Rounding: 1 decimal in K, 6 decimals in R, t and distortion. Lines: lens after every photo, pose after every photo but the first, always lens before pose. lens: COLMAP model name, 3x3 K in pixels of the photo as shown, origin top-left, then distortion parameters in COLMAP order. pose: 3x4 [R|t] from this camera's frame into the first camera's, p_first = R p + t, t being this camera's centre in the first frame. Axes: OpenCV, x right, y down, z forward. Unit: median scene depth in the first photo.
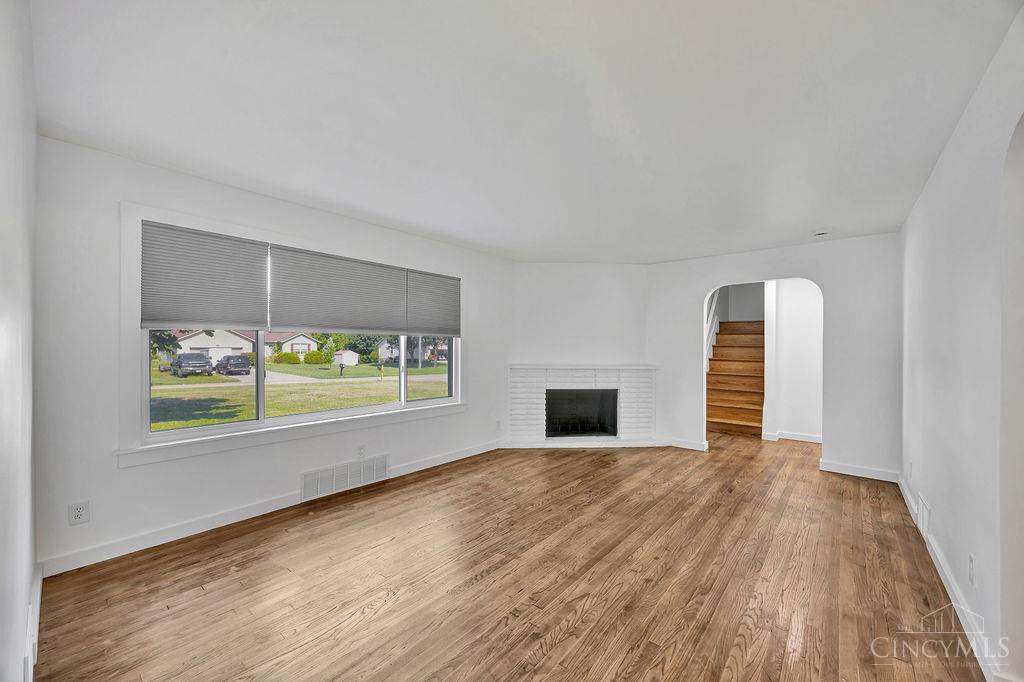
lens RADIAL K [[409.3, 0, 508.6], [0, 409.3, 348.6], [0, 0, 1]] dist [-0.001109, 0.000095]
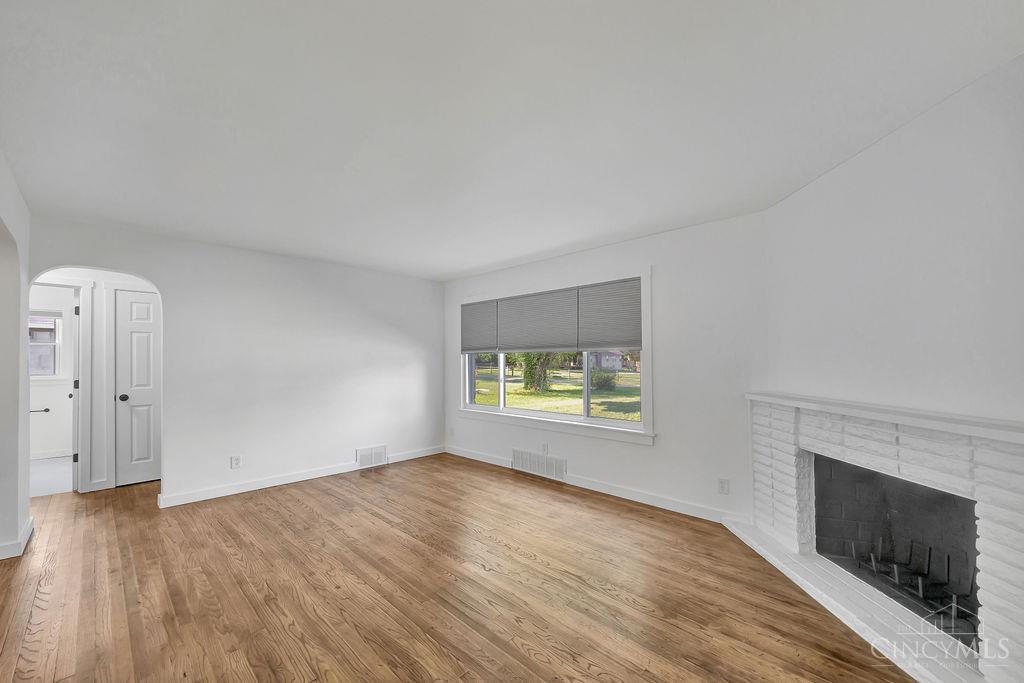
lens RADIAL K [[409.3, 0, 508.6], [0, 409.3, 349.1], [0, 0, 1]] dist [-0.001109, 0.000095]
pose [[-0.094526, -0.033037, -0.994974, 0.983603], [-0.001519, 0.999453, -0.033041, -0.002608], [0.995521, -0.001612, -0.094525, 1.139491]]
